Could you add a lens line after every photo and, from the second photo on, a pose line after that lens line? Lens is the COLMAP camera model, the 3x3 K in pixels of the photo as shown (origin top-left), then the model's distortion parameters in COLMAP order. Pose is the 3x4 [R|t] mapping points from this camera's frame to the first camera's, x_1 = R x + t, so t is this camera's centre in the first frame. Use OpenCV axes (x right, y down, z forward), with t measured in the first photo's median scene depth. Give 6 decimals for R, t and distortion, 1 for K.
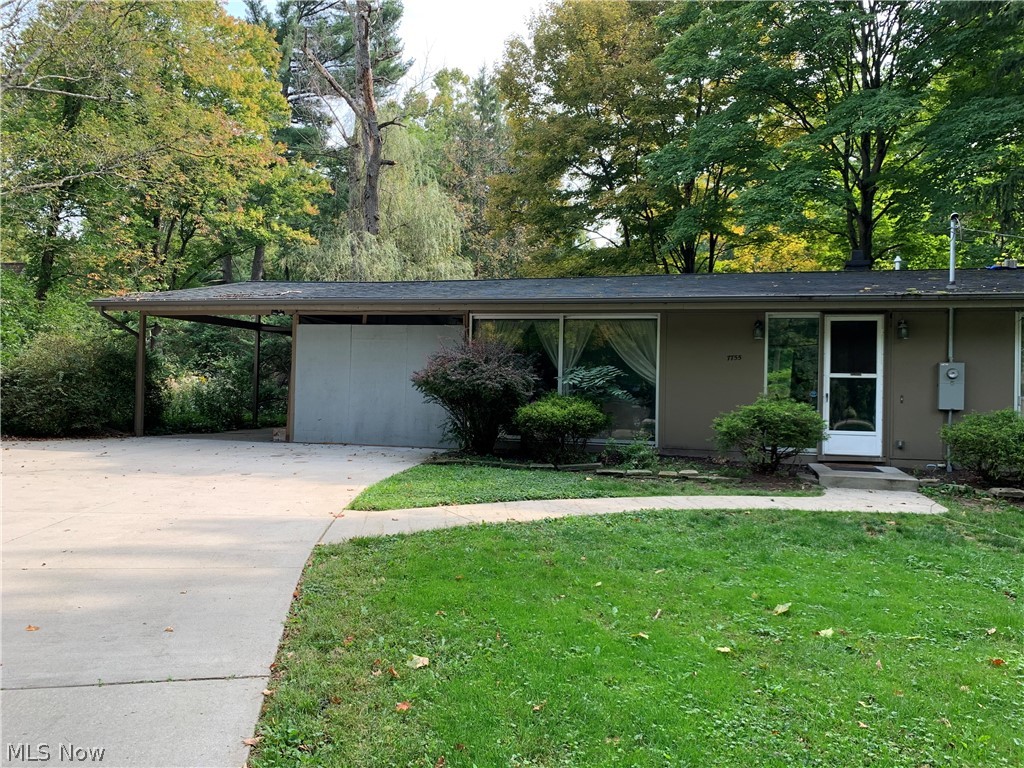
lens RADIAL K [[770.2, 0, 506.3], [0, 770.2, 365.1], [0, 0, 1]] dist [0.108662, -0.190982]
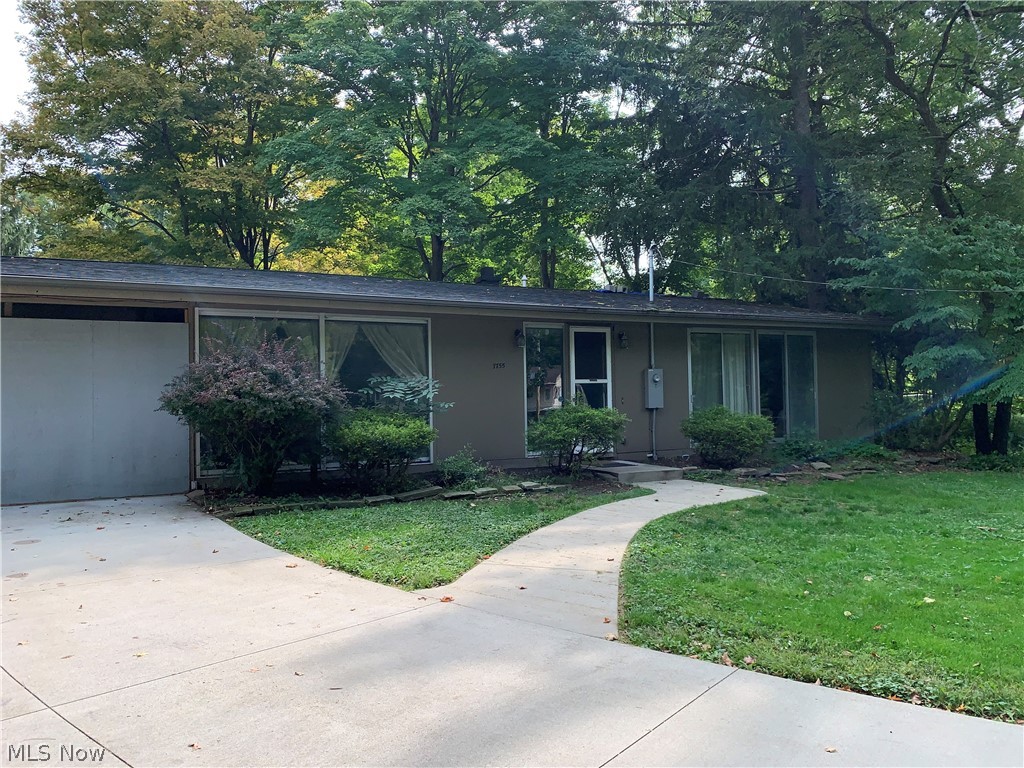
lens RADIAL K [[773.8, 0, 512.0], [0, 773.8, 384.0], [0, 0, 1]] dist [0.003921, -0.018503]
pose [[0.709357, -0.022208, 0.704500, -0.412060], [0.013147, 0.999747, 0.018278, -0.004382], [-0.704727, -0.003703, 0.709469, 0.302681]]
